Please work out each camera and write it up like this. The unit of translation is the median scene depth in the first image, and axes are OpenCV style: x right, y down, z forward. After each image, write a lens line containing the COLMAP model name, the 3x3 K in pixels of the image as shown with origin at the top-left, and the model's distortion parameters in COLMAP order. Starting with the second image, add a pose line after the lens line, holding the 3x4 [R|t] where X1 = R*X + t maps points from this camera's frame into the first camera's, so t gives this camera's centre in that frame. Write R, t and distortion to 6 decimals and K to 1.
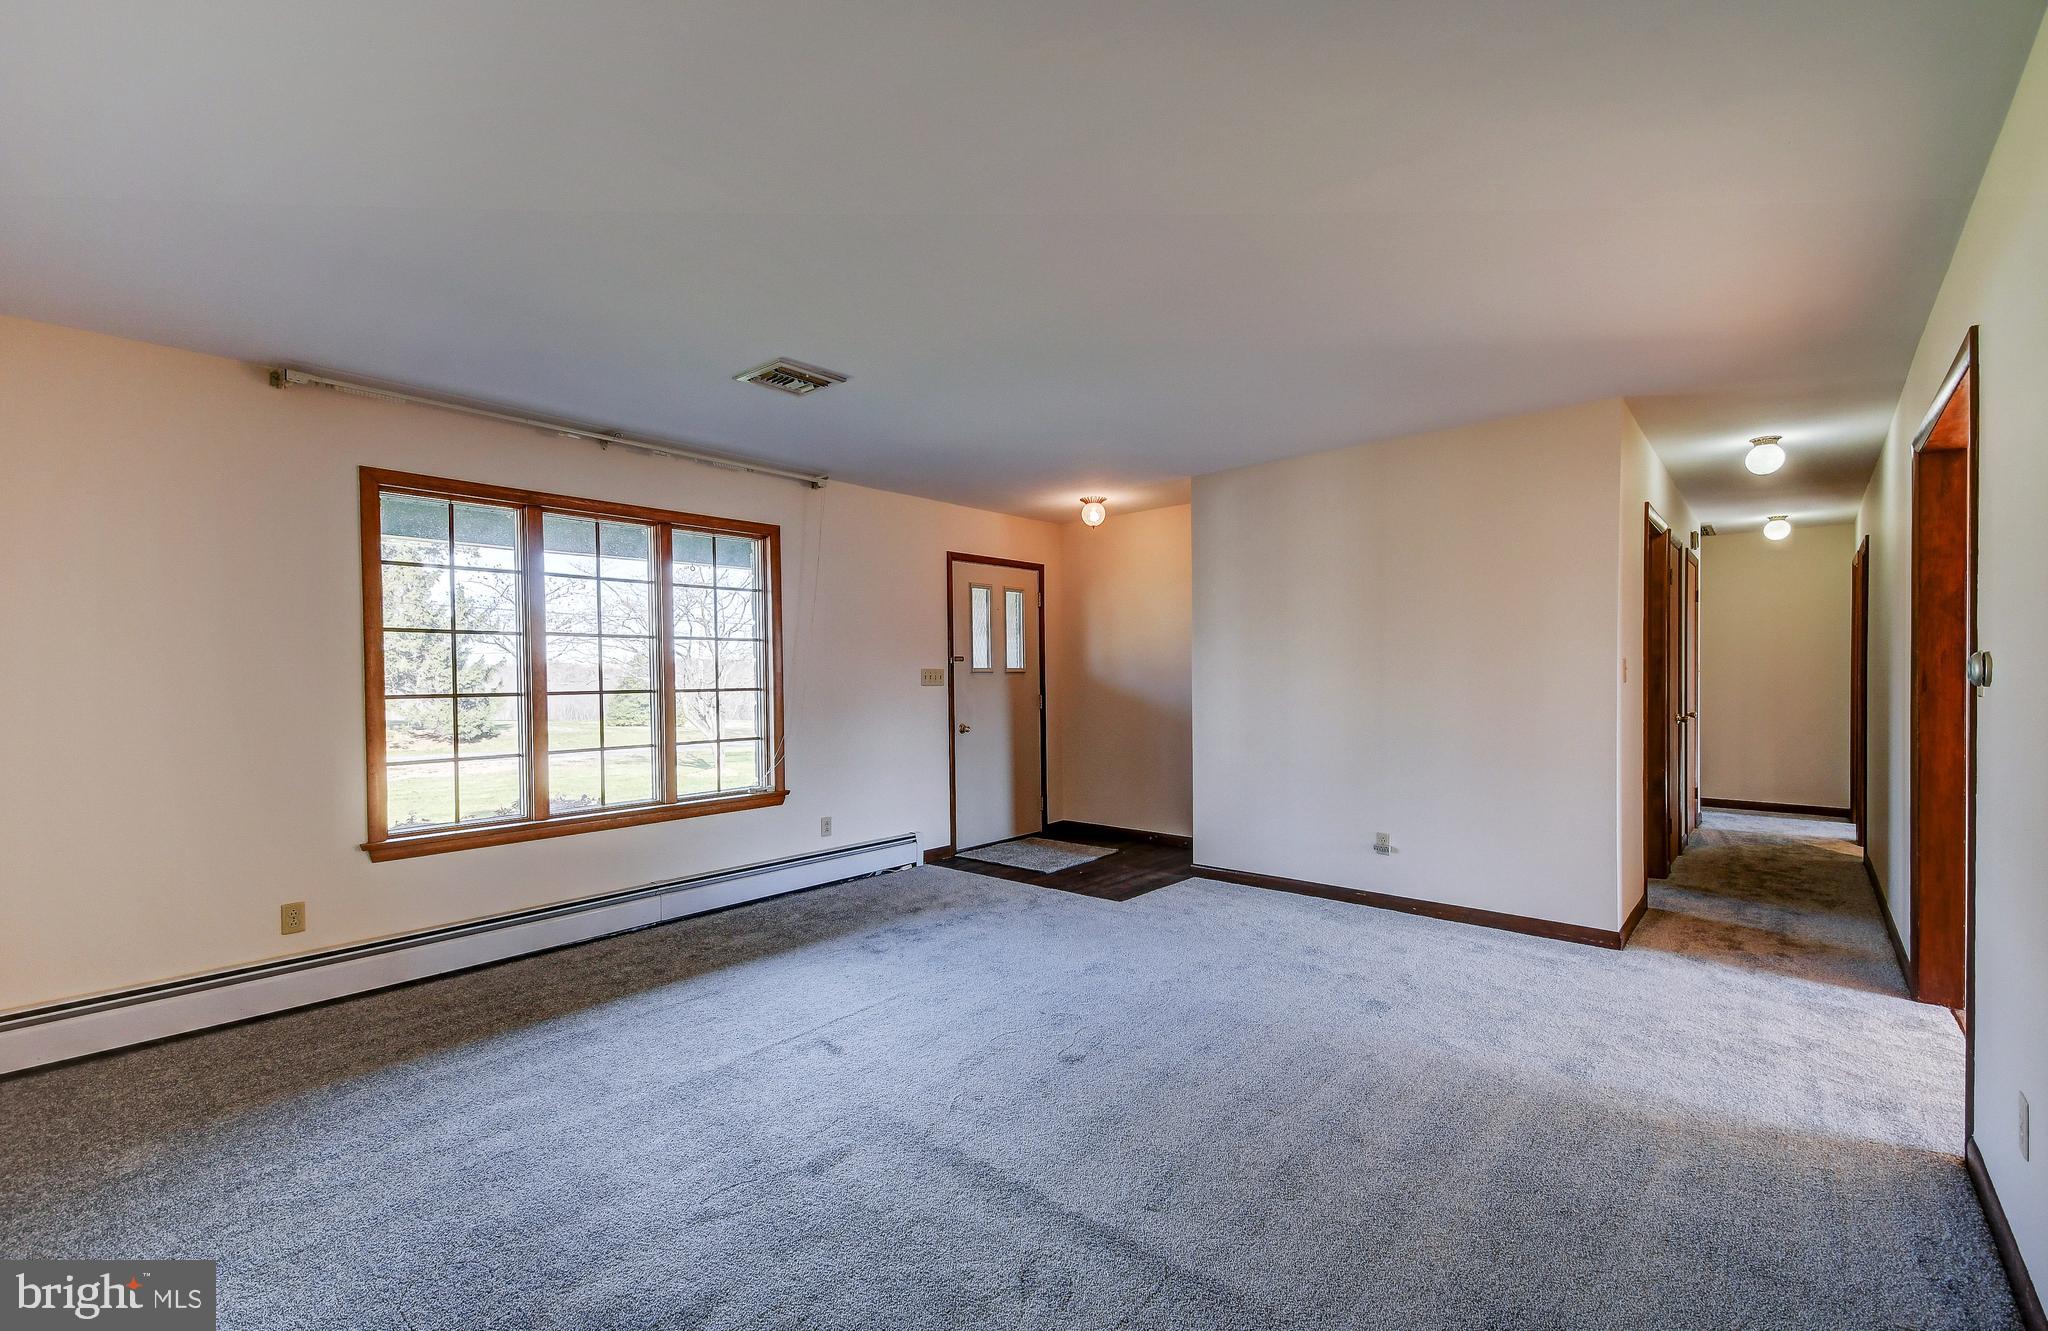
lens RADIAL K [[863.6, 0, 1023.1], [0, 863.6, 693.2], [0, 0, 1]] dist [0.047752, -0.025321]
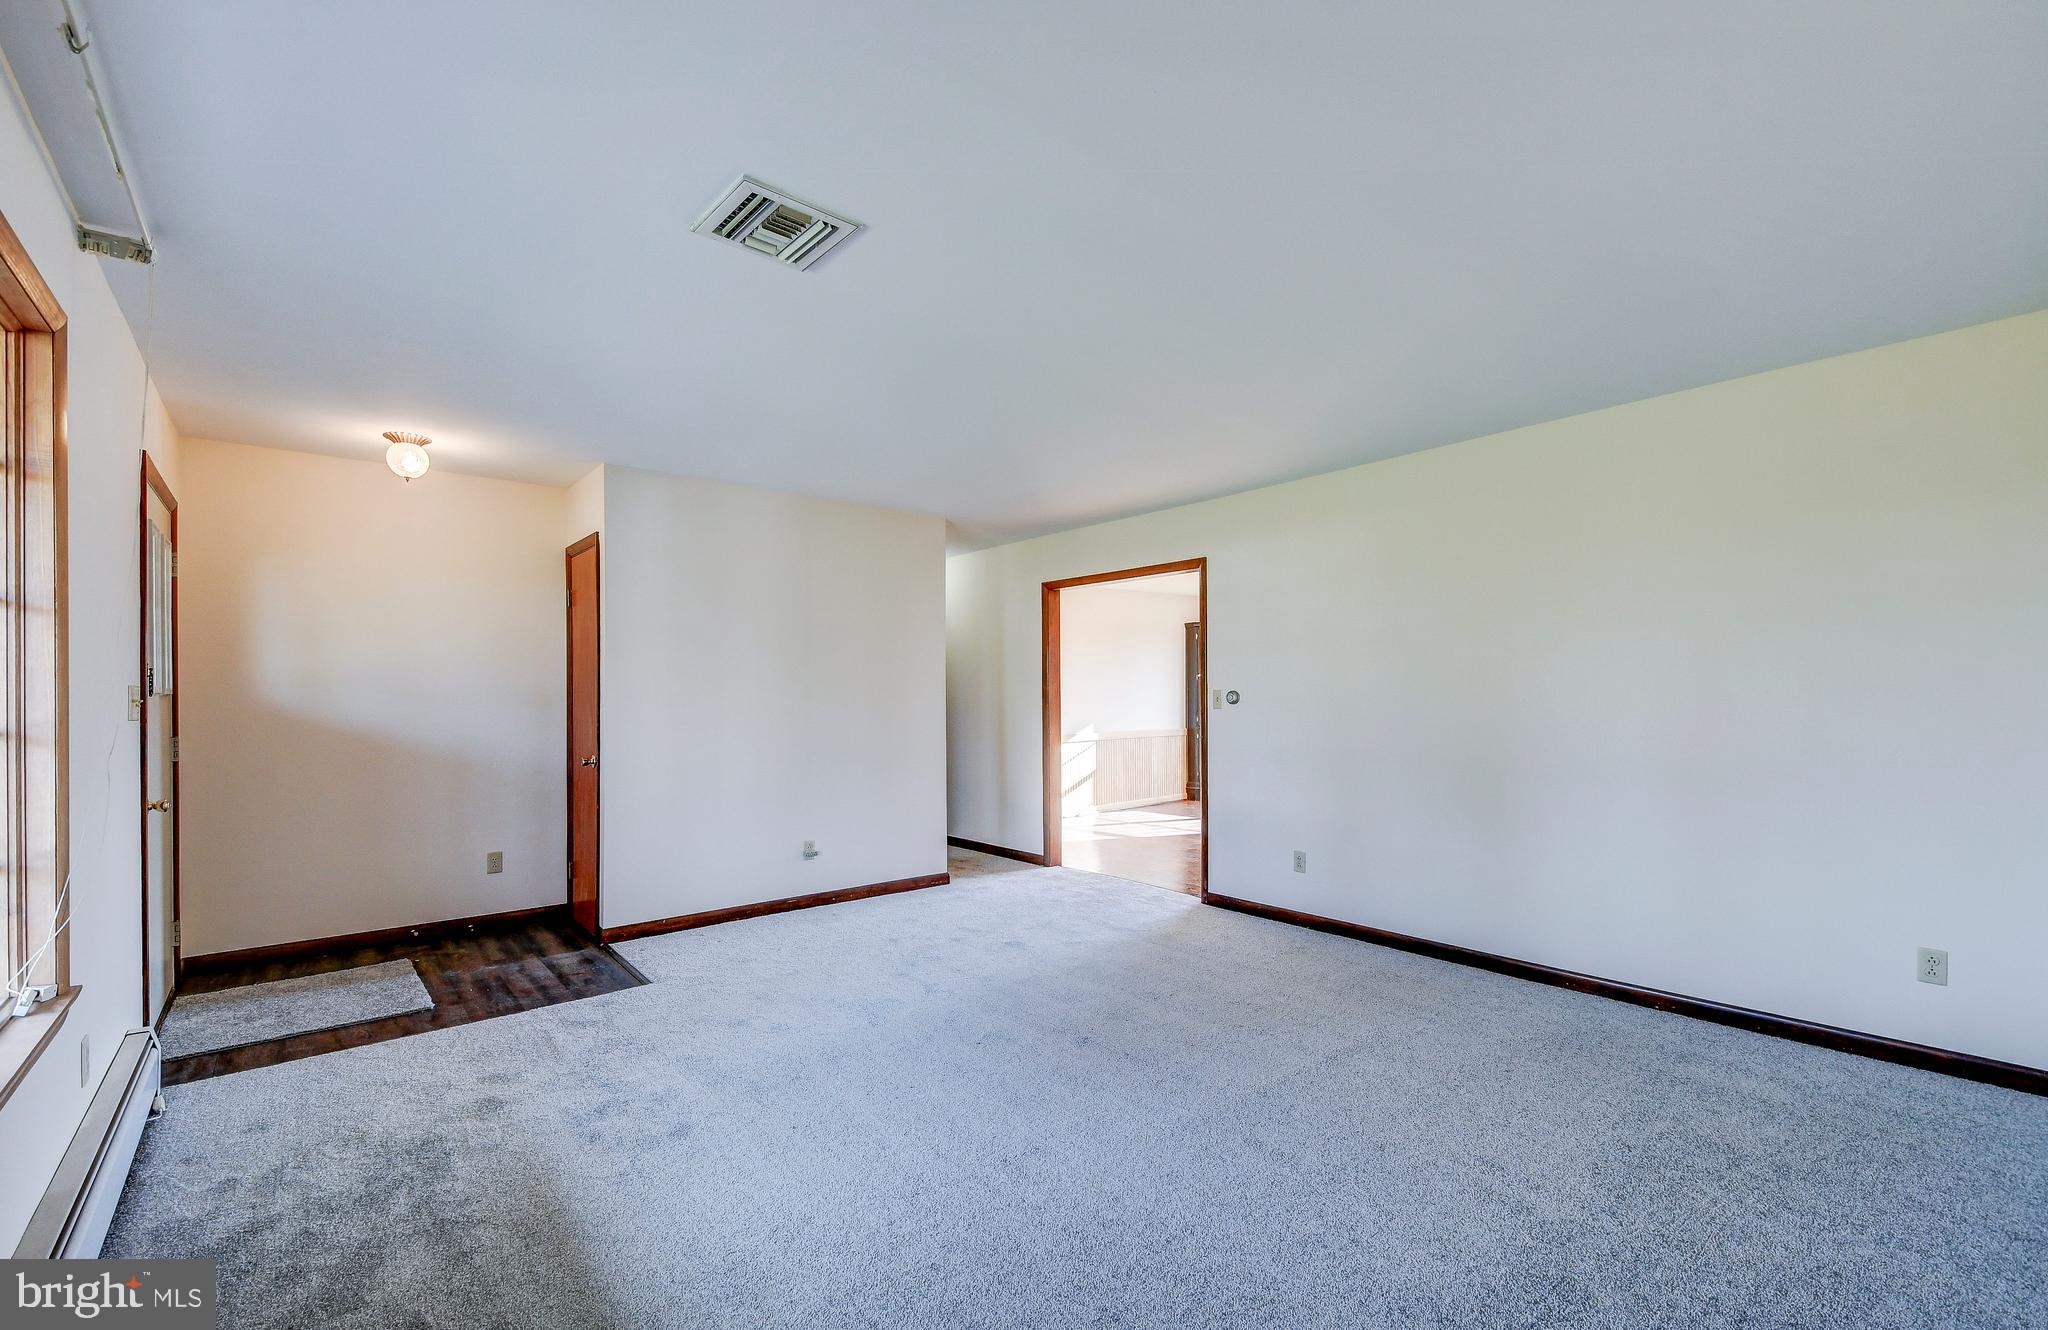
lens RADIAL K [[863.6, 0, 1023.1], [0, 863.6, 692.7], [0, 0, 1]] dist [0.047752, -0.025321]
pose [[0.145501, 0.012321, 0.989281, -0.664235], [0.020453, 0.999671, -0.015459, -0.007911], [-0.989147, 0.022483, 0.145201, 0.562075]]
